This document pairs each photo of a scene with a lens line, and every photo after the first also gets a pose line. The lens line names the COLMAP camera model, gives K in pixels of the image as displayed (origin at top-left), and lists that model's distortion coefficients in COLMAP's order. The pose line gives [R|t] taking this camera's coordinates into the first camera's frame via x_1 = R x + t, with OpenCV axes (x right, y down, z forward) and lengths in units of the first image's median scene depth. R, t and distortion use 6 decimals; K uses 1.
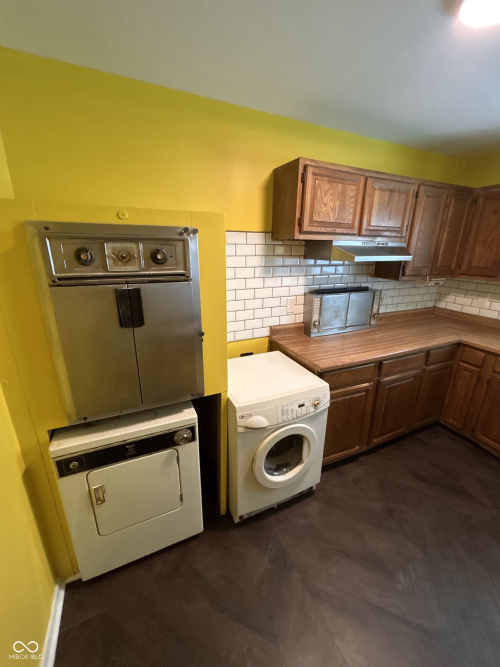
lens RADIAL K [[268.6, 0, 250.4], [0, 268.6, 333.6], [0, 0, 1]] dist [-0.003057, 0.000692]
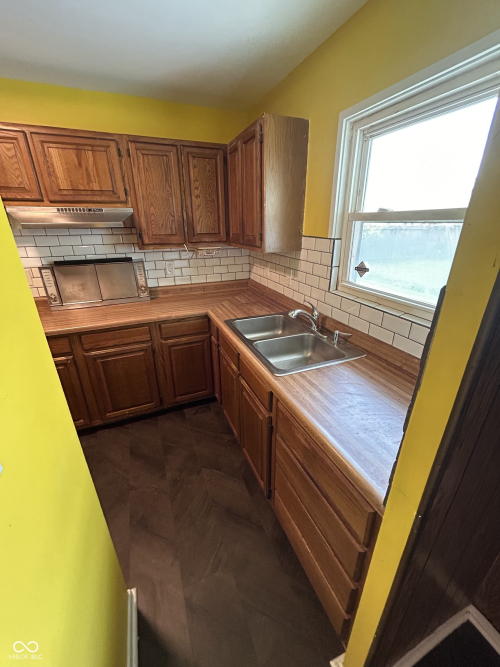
lens RADIAL K [[268.6, 0, 249.3], [0, 268.6, 333.4], [0, 0, 1]] dist [-0.003057, 0.000692]
pose [[0.999177, -0.006795, -0.039986, 1.108226], [0.009941, 0.996824, 0.079009, 0.027140], [0.039322, -0.079342, 0.996072, 0.060968]]
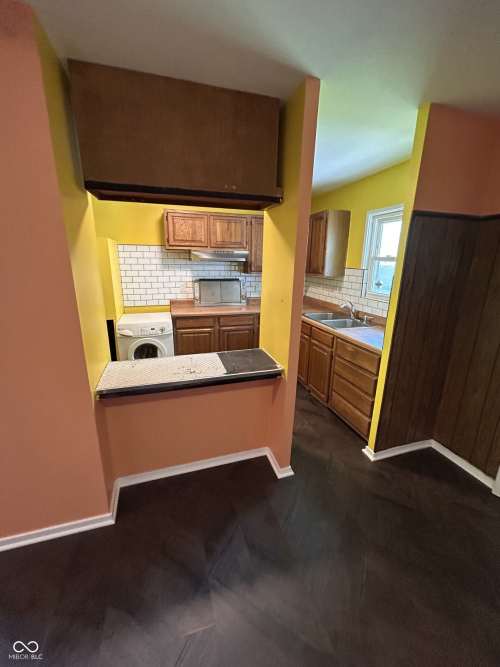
lens RADIAL K [[268.6, 0, 248.5], [0, 268.6, 332.6], [0, 0, 1]] dist [-0.003057, 0.000692]
pose [[0.990881, 0.035352, -0.130018, 0.888303], [-0.041824, 0.998001, -0.047387, 0.272911], [0.128082, 0.052393, 0.990379, -0.696485]]
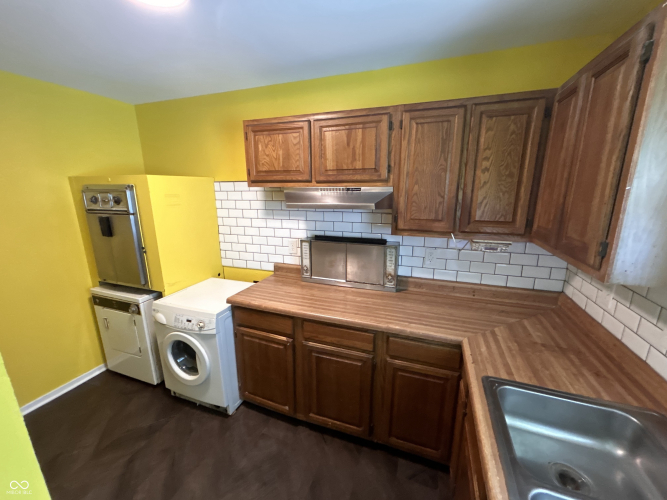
lens RADIAL K [[268.6, 0, 332.6], [0, 268.6, 250.7], [0, 0, 1]] dist [-0.003057, 0.000692]
pose [[0.711537, 0.144770, -0.687574, 1.100344], [-0.202634, 0.979248, -0.003514, -0.132395], [0.672796, 0.141826, 0.726106, 0.383317]]
